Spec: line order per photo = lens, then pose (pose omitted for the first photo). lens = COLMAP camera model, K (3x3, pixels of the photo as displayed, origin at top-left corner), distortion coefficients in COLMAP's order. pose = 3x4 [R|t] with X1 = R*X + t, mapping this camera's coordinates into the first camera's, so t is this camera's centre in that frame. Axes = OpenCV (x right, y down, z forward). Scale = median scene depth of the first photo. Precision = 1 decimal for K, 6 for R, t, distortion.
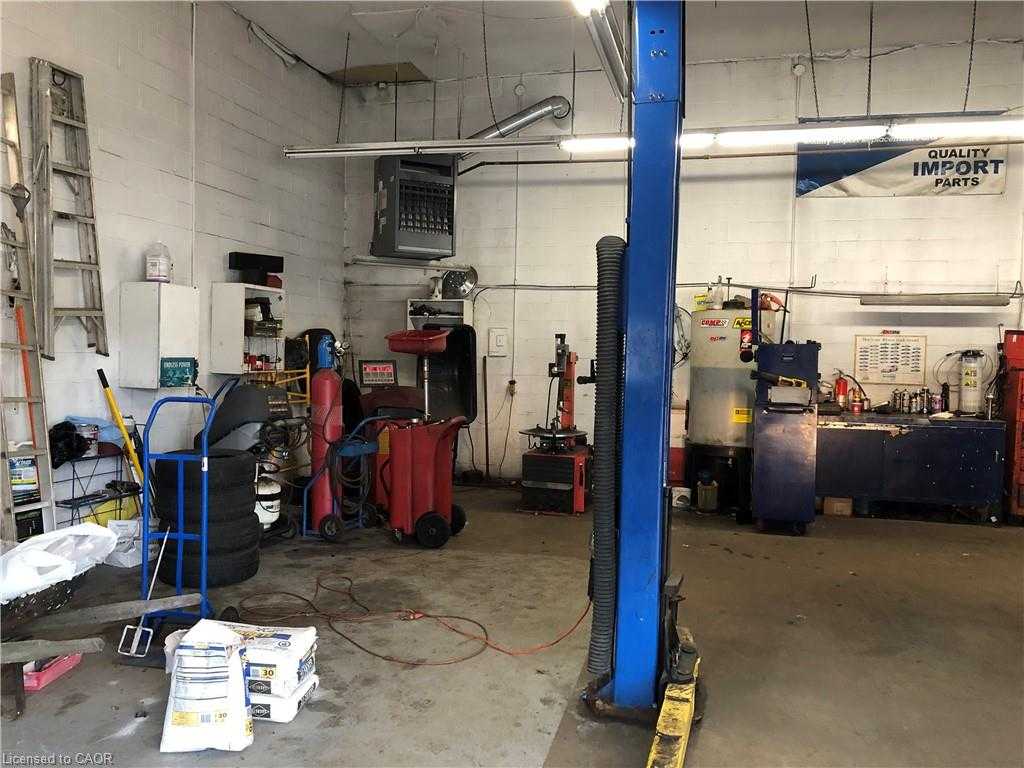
lens RADIAL K [[852.0, 0, 512.0], [0, 852.0, 384.0], [0, 0, 1]] dist [0.014593, -0.000371]
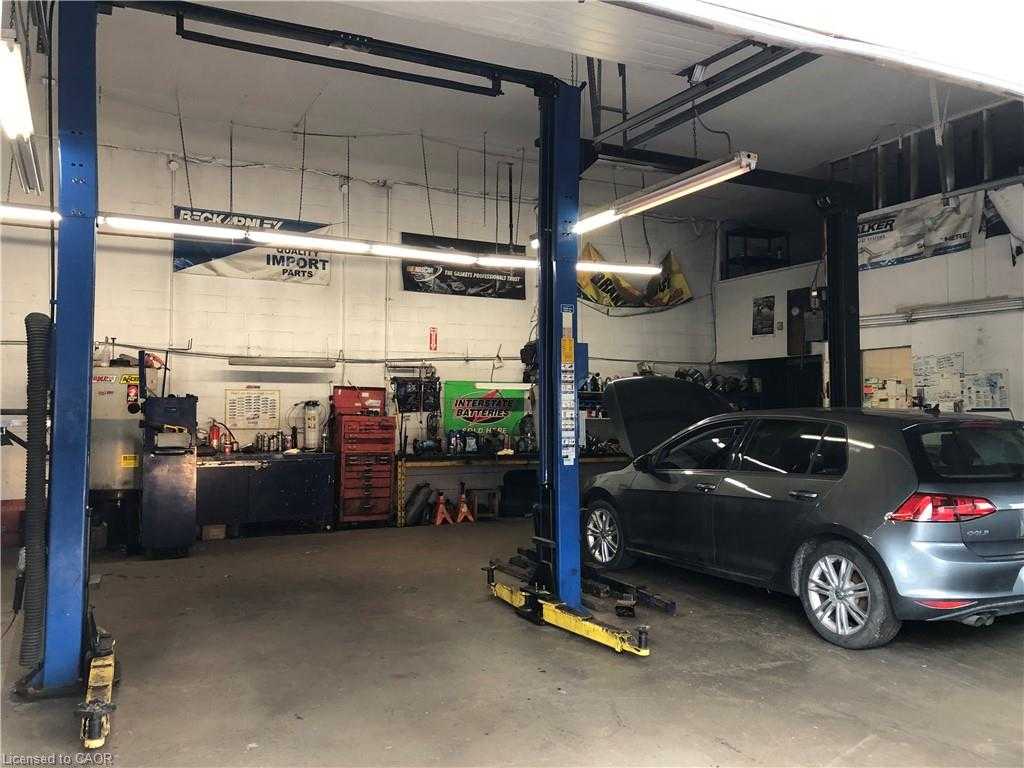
lens RADIAL K [[880.2, 0, 512.0], [0, 880.2, 384.0], [0, 0, 1]] dist [0.000477, -0.021738]
pose [[0.766375, 0.001668, 0.642392, -0.094727], [0.038369, 0.998092, -0.048366, 0.011757], [-0.641247, 0.061715, 0.764849, -0.231467]]
